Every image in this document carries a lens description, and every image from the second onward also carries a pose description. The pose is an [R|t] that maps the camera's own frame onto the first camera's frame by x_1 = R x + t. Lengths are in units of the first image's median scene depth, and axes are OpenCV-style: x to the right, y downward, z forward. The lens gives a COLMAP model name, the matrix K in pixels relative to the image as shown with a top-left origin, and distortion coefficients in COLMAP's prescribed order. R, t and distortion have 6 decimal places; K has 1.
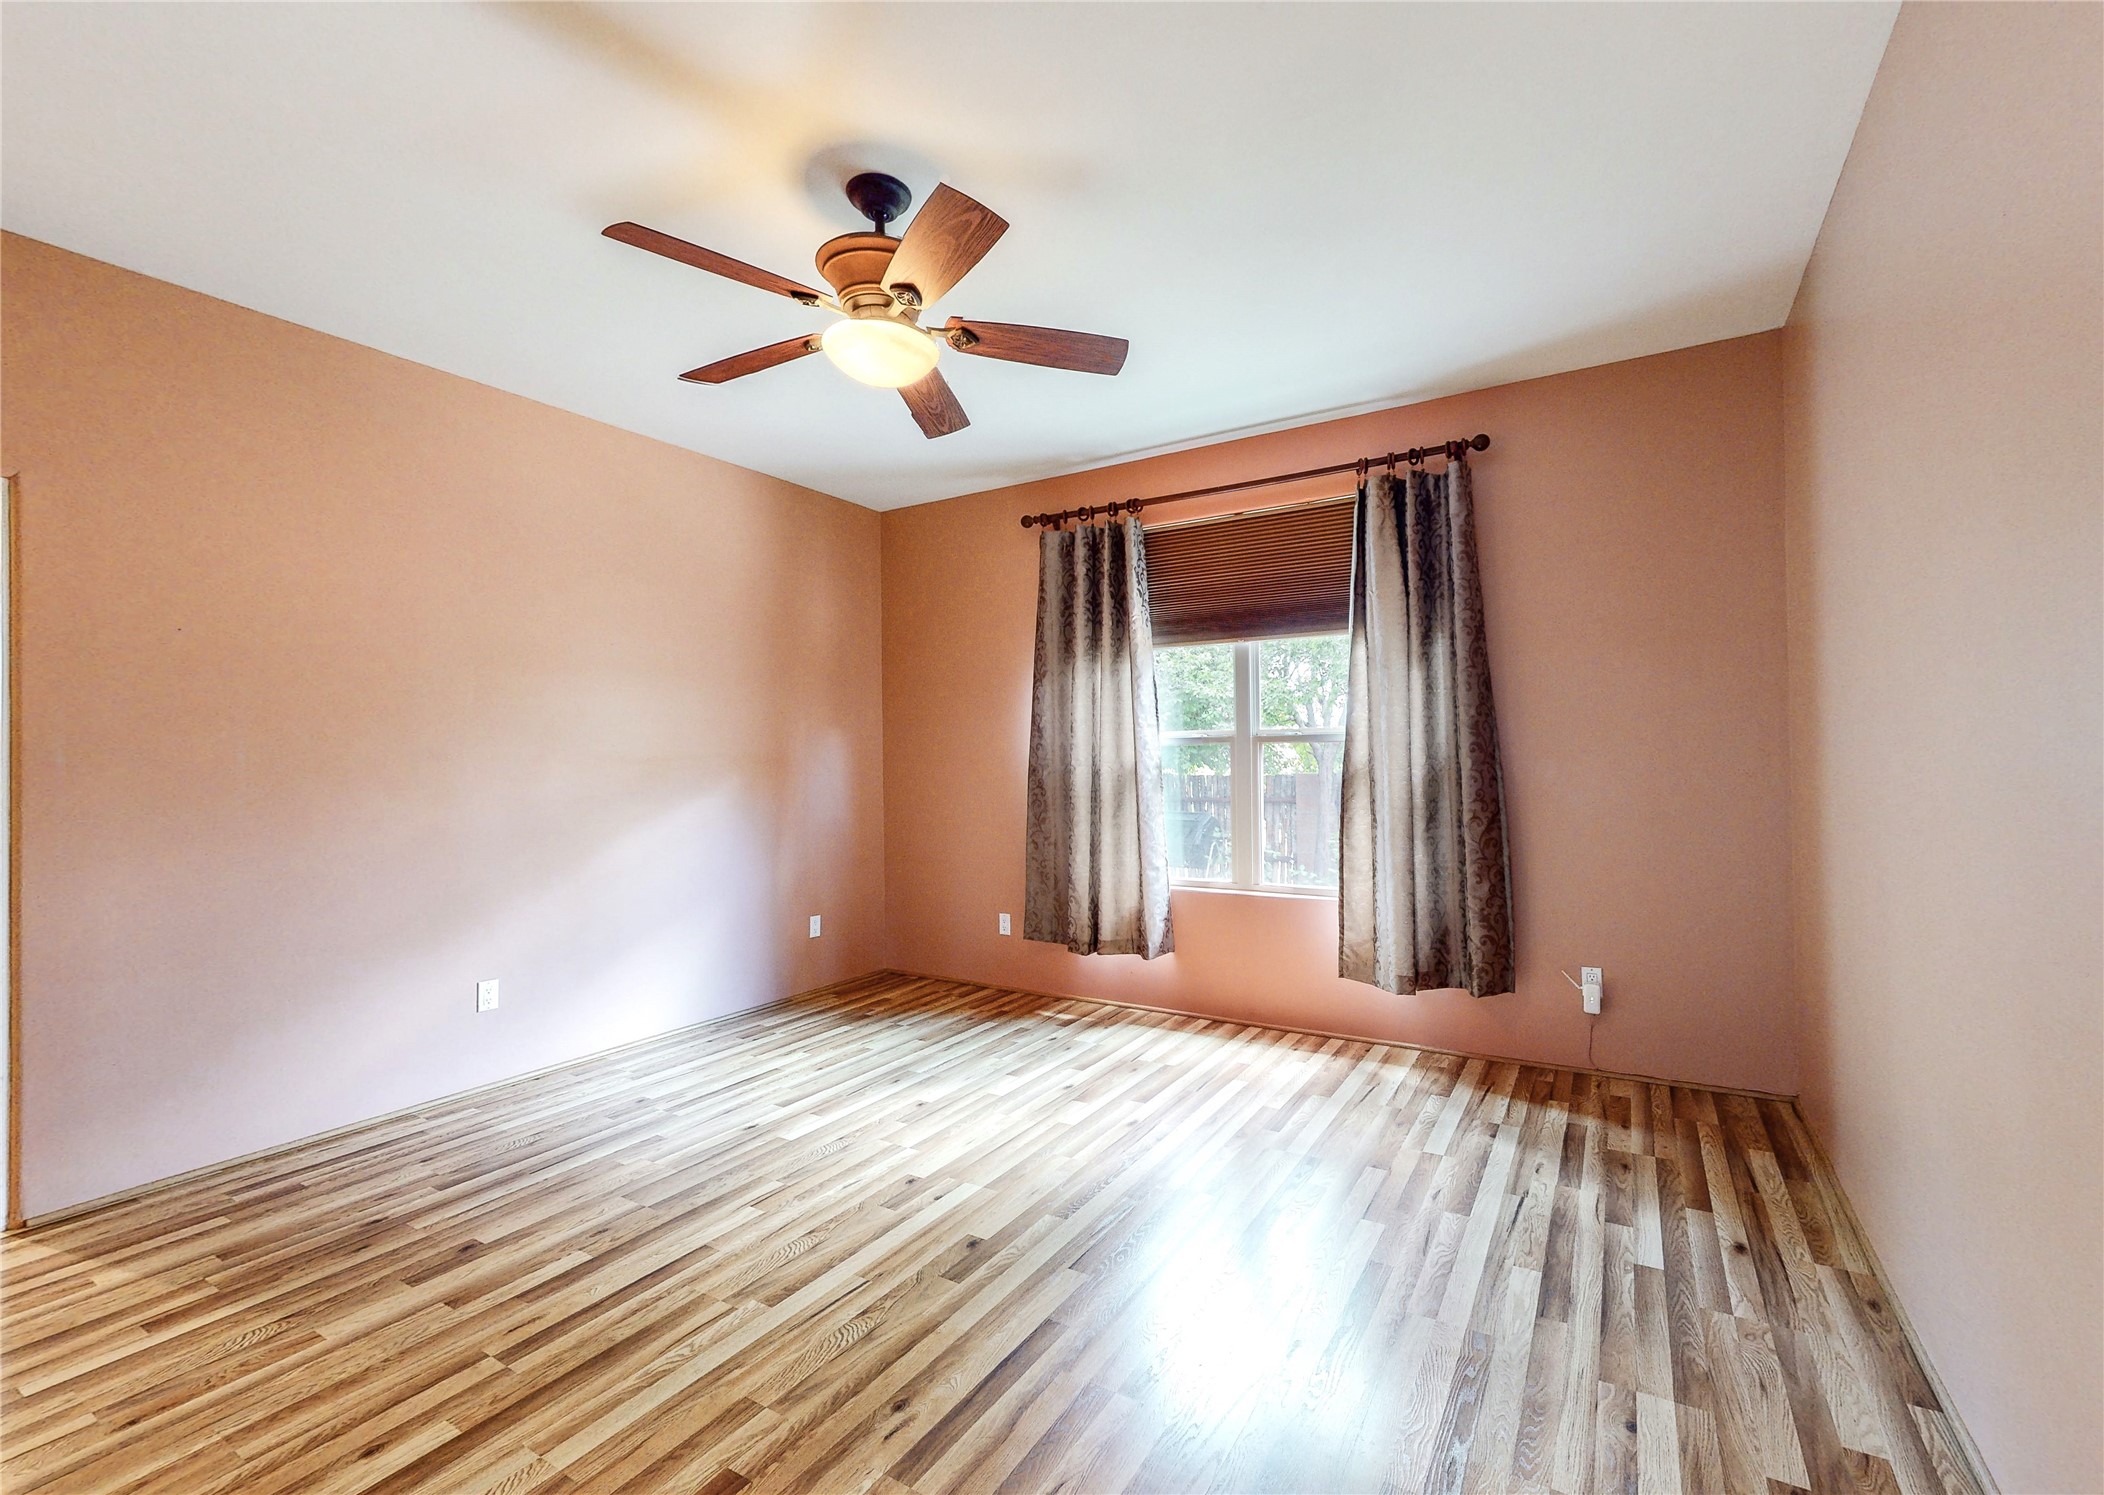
lens RADIAL K [[907.4, 0, 1063.3], [0, 907.4, 748.7], [0, 0, 1]] dist [-0.003423, 0.000138]
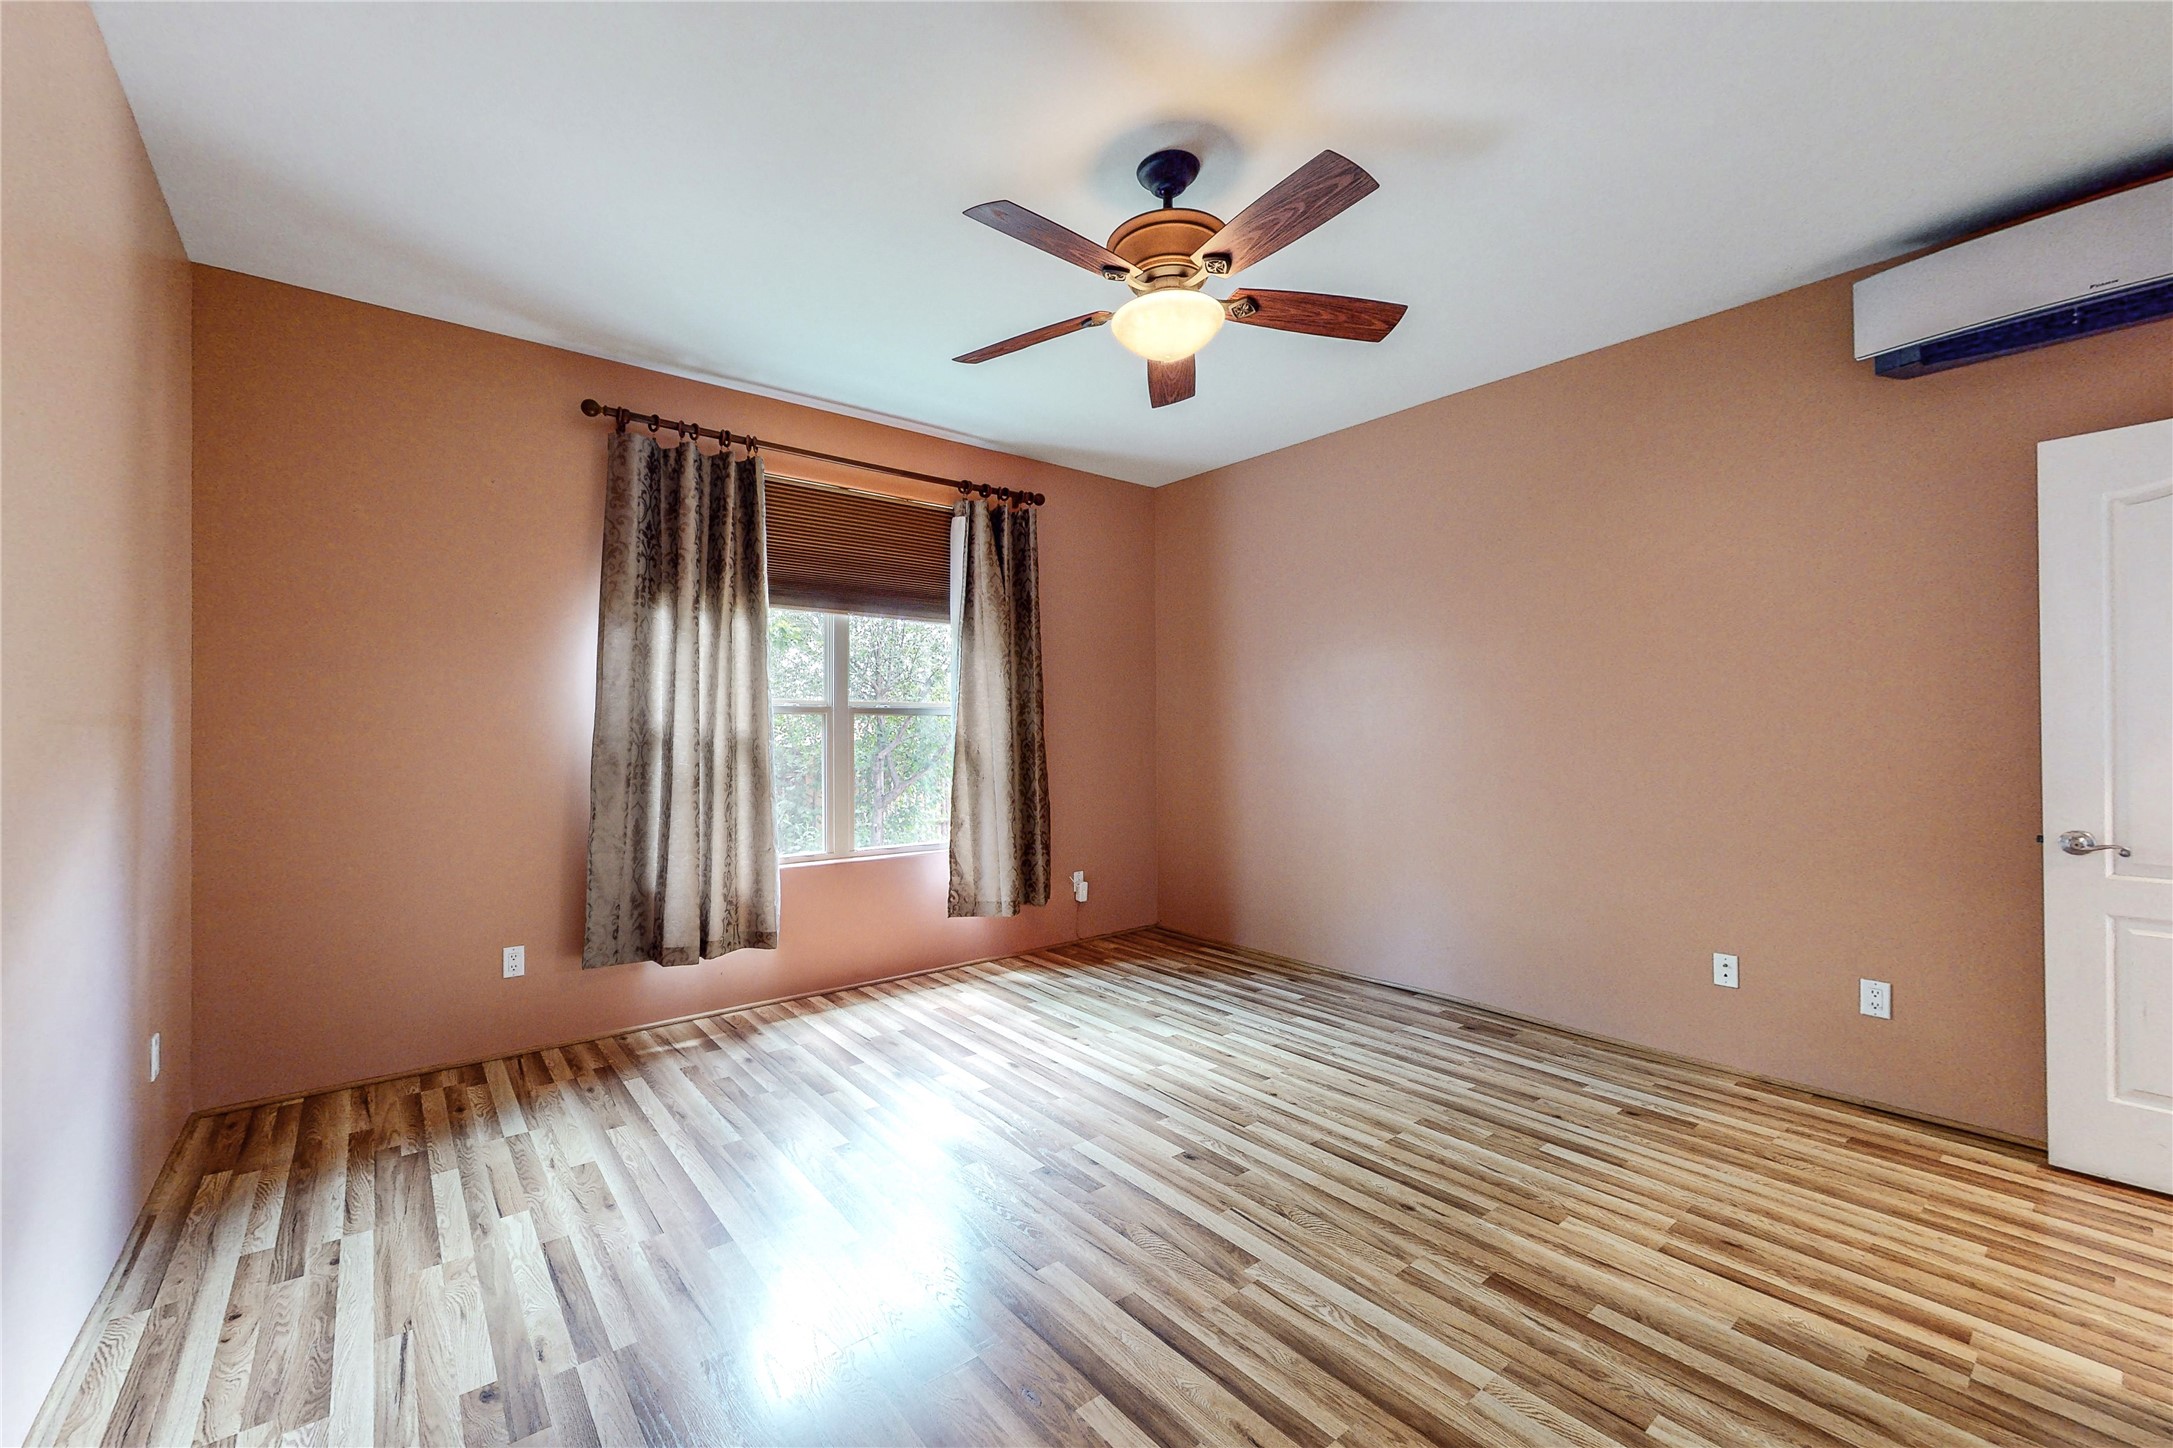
lens RADIAL K [[870.7, 0, 1091.9], [0, 870.7, 725.7], [0, 0, 1]] dist [-0.001604, 0.000068]
pose [[0.338449, 0.016692, 0.940837, -0.695620], [-0.015279, 0.999808, -0.012242, 0.016422], [-0.940861, -0.010232, 0.338639, 0.451086]]
